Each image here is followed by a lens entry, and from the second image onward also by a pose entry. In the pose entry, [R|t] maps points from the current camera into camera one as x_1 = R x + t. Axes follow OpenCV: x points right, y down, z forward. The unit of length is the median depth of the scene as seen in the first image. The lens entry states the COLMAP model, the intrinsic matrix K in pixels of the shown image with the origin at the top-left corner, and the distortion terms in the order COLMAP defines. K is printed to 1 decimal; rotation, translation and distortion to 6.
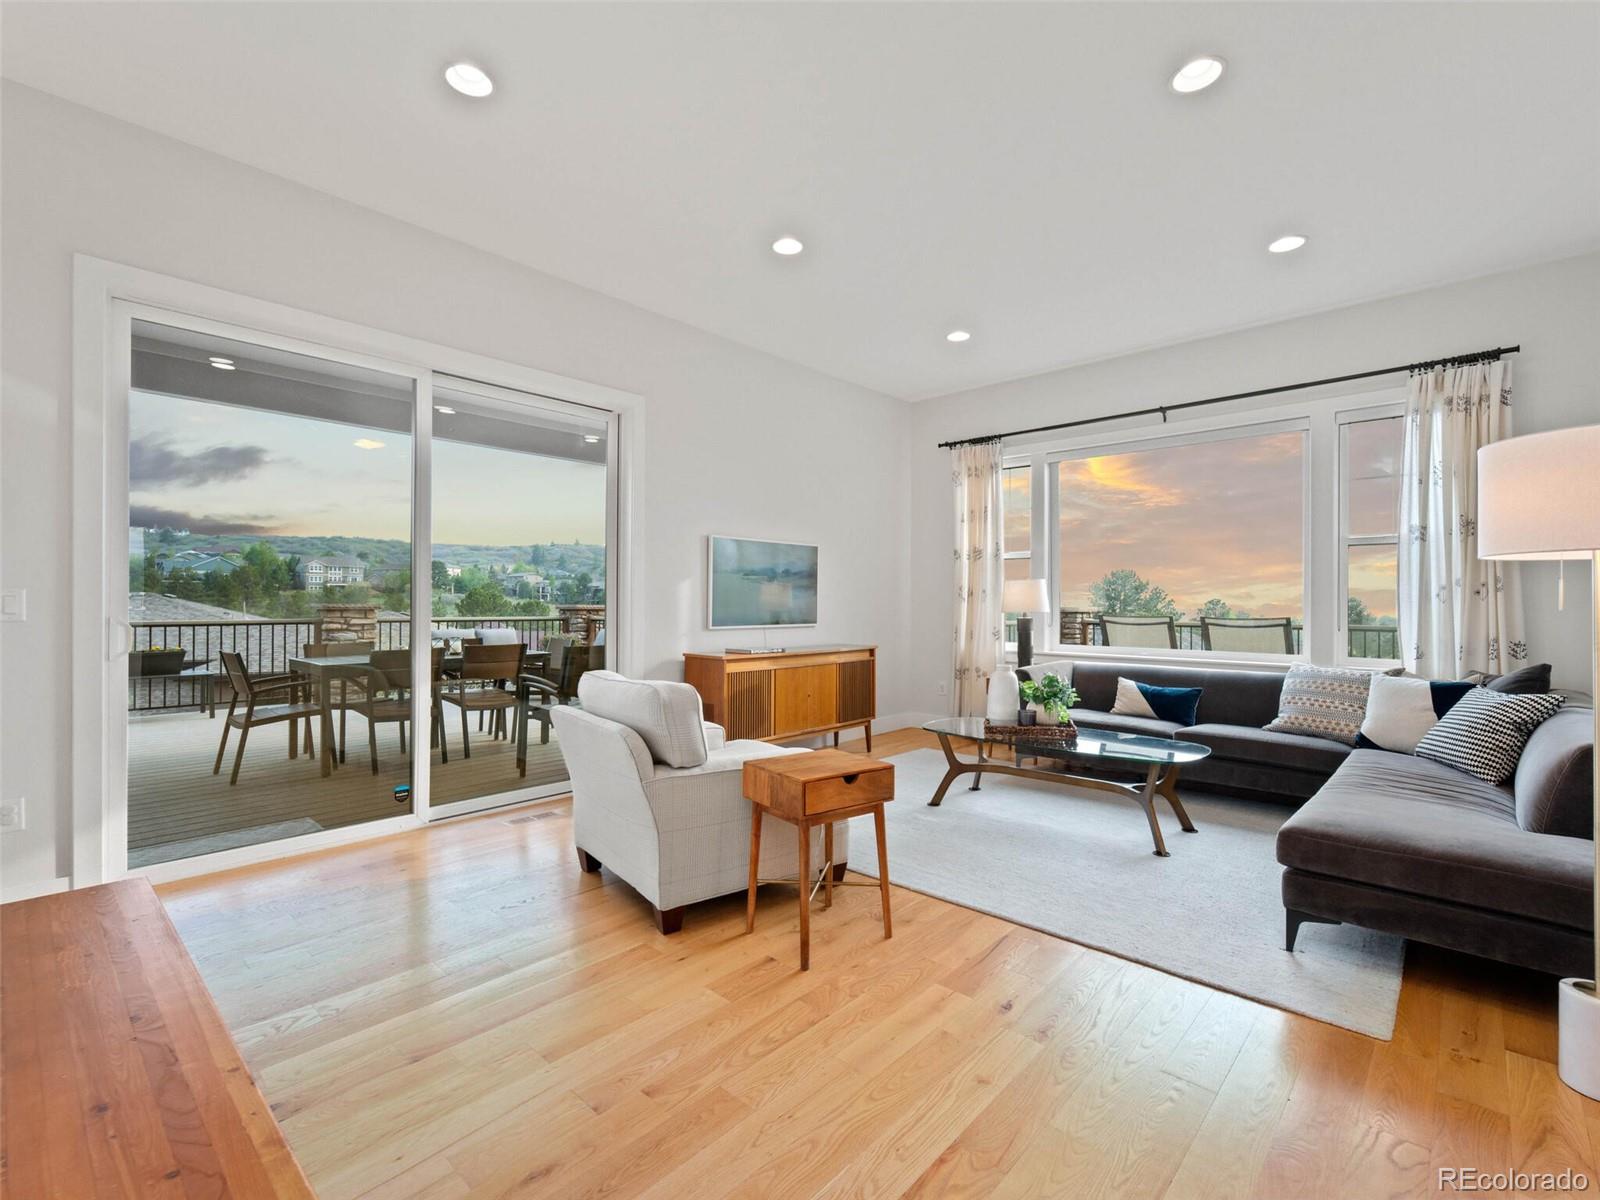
lens RADIAL K [[727.0, 0, 800.0], [0, 727.0, 600.0], [0, 0, 1]] dist [0.000063, -0.000680]
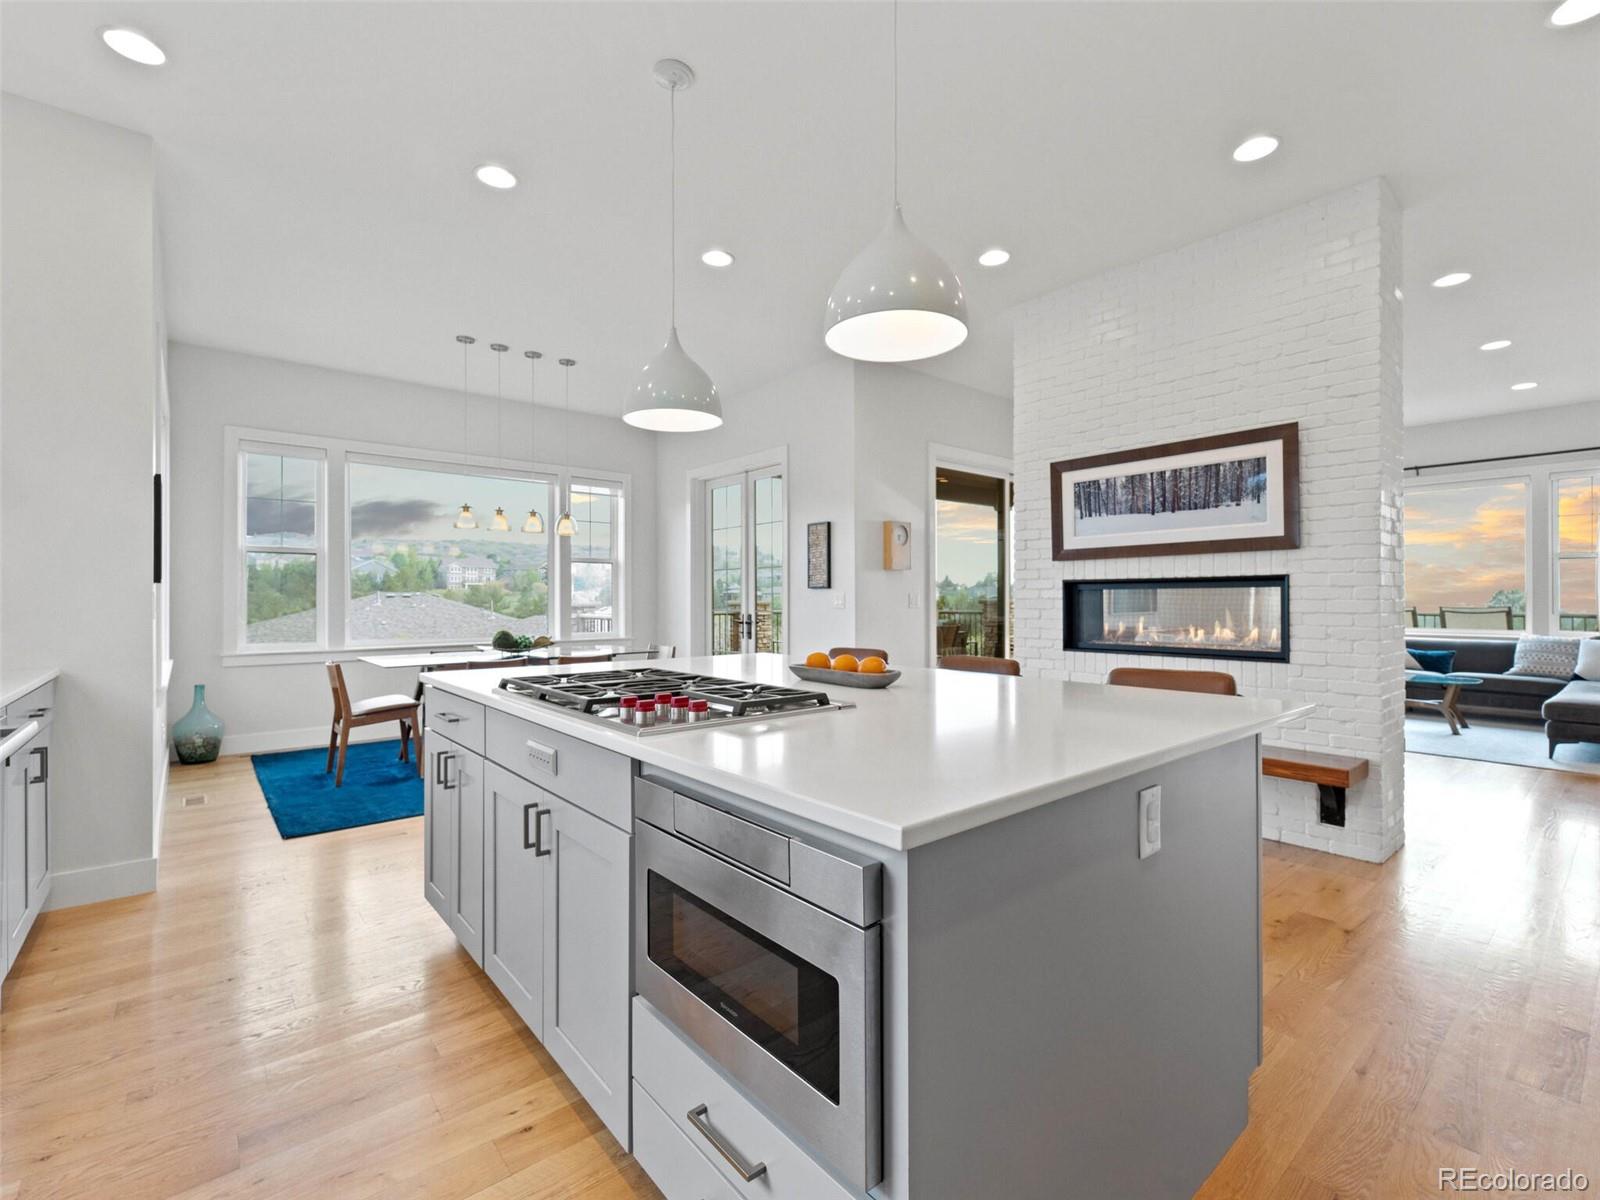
lens RADIAL K [[727.0, 0, 800.0], [0, 727.0, 600.0], [0, 0, 1]] dist [0.000063, -0.000680]
pose [[0.992491, -0.005044, -0.122212, -0.705894], [0.005746, 0.999969, 0.005392, -0.006830], [0.122181, -0.006053, 0.992489, -0.782191]]
